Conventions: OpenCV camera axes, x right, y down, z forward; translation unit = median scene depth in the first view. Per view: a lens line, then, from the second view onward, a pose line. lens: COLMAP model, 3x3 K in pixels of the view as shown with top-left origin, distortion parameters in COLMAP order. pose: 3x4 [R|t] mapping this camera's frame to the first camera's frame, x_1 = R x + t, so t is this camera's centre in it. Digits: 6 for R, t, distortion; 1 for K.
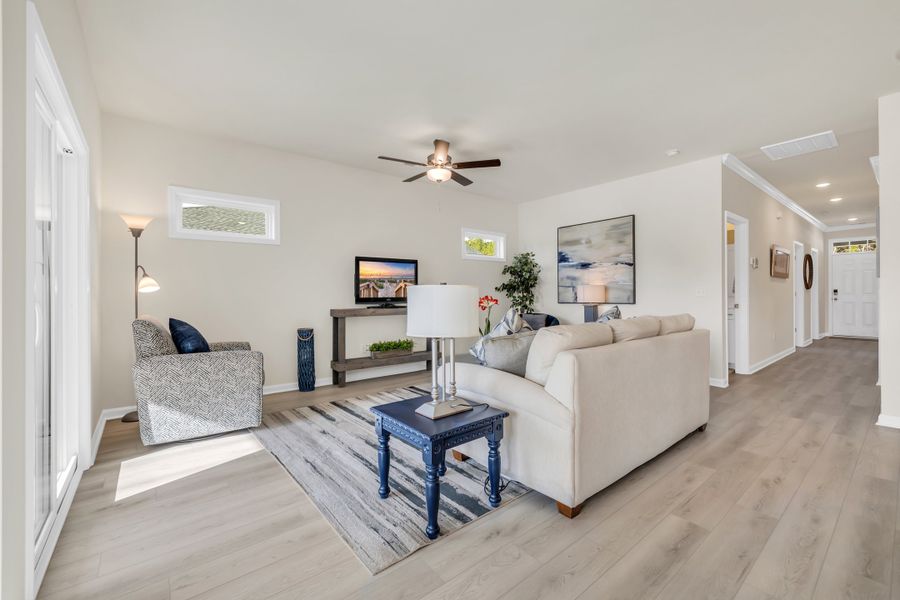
lens RADIAL K [[374.5, 0, 453.6], [0, 374.5, 293.6], [0, 0, 1]] dist [-0.002253, 0.000102]
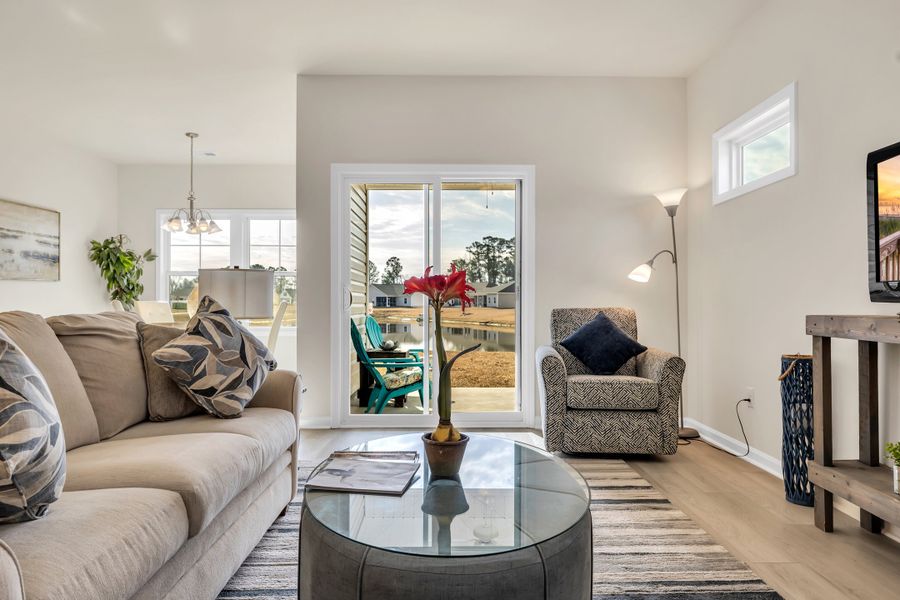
lens RADIAL K [[605.0, 0, 454.5], [0, 605.0, 302.2], [0, 0, 1]] dist [-0.002978, 0.001484]
pose [[-0.623054, 0.001466, -0.782177, 0.323032], [0.001222, 0.999999, 0.000901, 0.024838], [0.782178, -0.000394, -0.623055, 0.910111]]
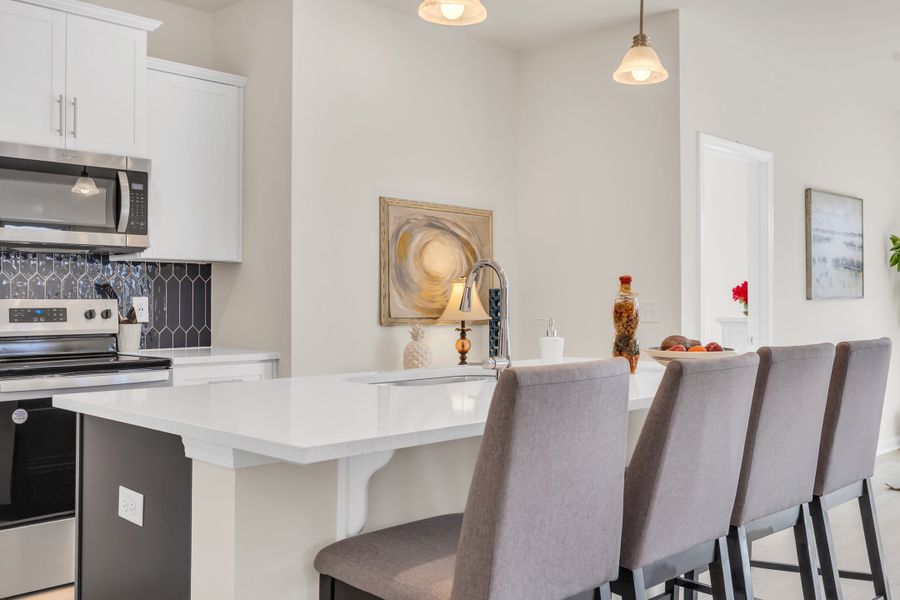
lens RADIAL K [[869.7, 0, 434.7], [0, 869.7, 286.0], [0, 0, 1]] dist [-0.005095, 0.002049]
pose [[-0.995048, 0.000611, -0.099391, 0.580765], [0.002453, 0.999827, -0.018421, -0.014221], [0.099363, -0.018573, -0.994878, 0.670952]]
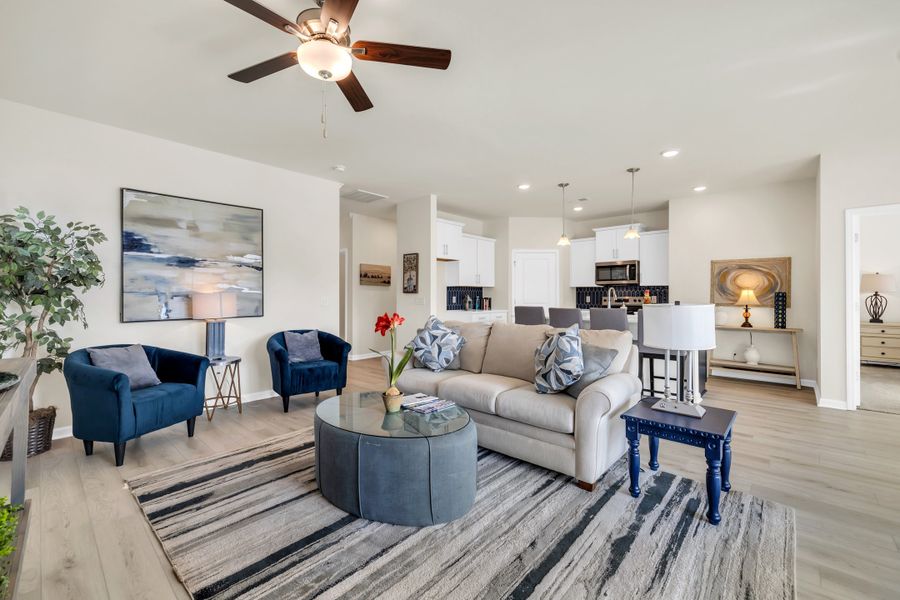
lens RADIAL K [[376.6, 0, 452.1], [0, 376.6, 294.3], [0, 0, 1]] dist [0.002104, 0.000258]
pose [[-0.145114, 0.007211, 0.989389, -0.401476], [-0.001115, 0.999972, -0.007452, -0.015240], [-0.989414, -0.002185, -0.145101, 0.688154]]
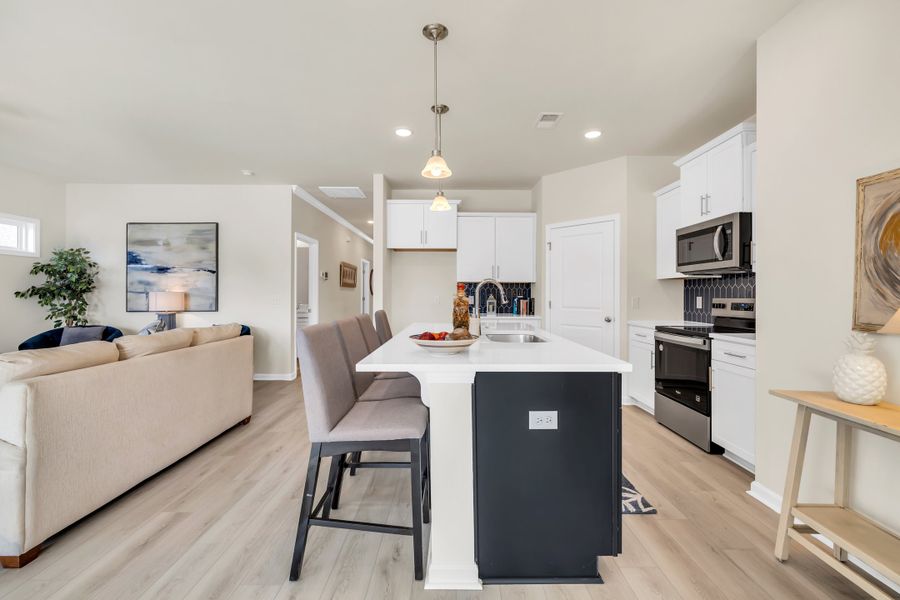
lens RADIAL K [[376.6, 0, 452.1], [0, 376.6, 294.3], [0, 0, 1]] dist [0.002104, 0.000258]
pose [[0.625789, 0.005986, 0.779970, 0.085880], [-0.006389, 0.999976, -0.002548, -0.019150], [-0.779967, -0.003388, 0.625812, -0.125884]]
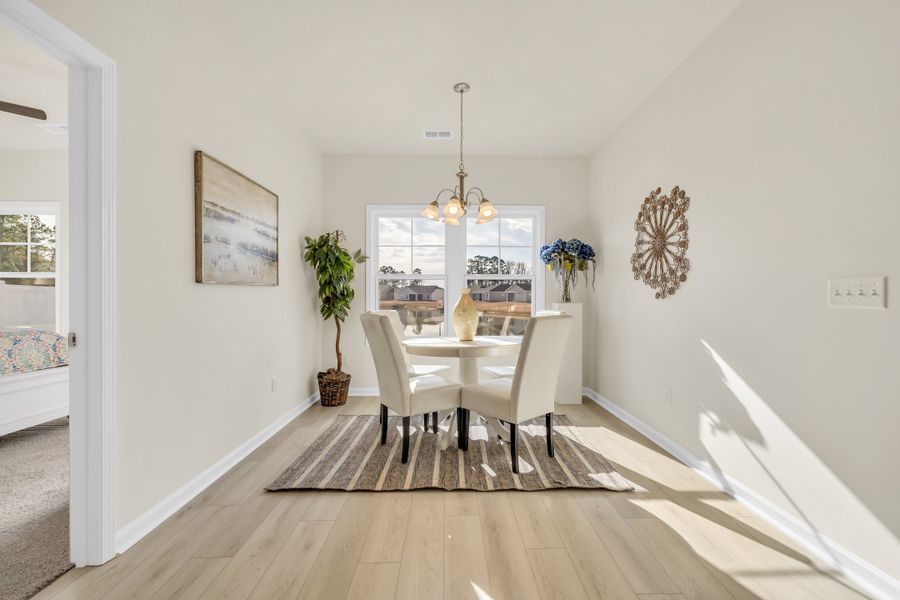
lens RADIAL K [[379.2, 0, 453.8], [0, 379.2, 297.7], [0, 0, 1]] dist [-0.002452, 0.000047]
pose [[-0.620368, 0.002904, -0.784306, 0.154810], [0.002138, 0.999996, 0.002012, -0.000324], [0.784308, -0.000429, -0.620371, 0.098754]]
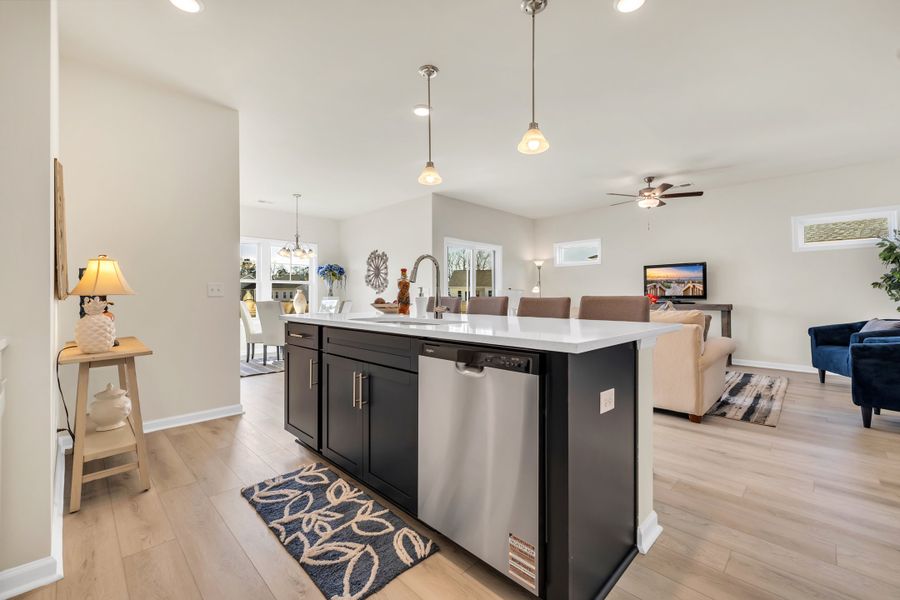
lens RADIAL K [[376.6, 0, 452.1], [0, 376.6, 294.3], [0, 0, 1]] dist [0.002104, 0.000258]
pose [[0.097701, -0.002797, -0.995212, 0.929868], [0.002249, 0.999994, -0.002590, 0.007595], [0.995213, -0.001985, 0.097707, 0.129250]]
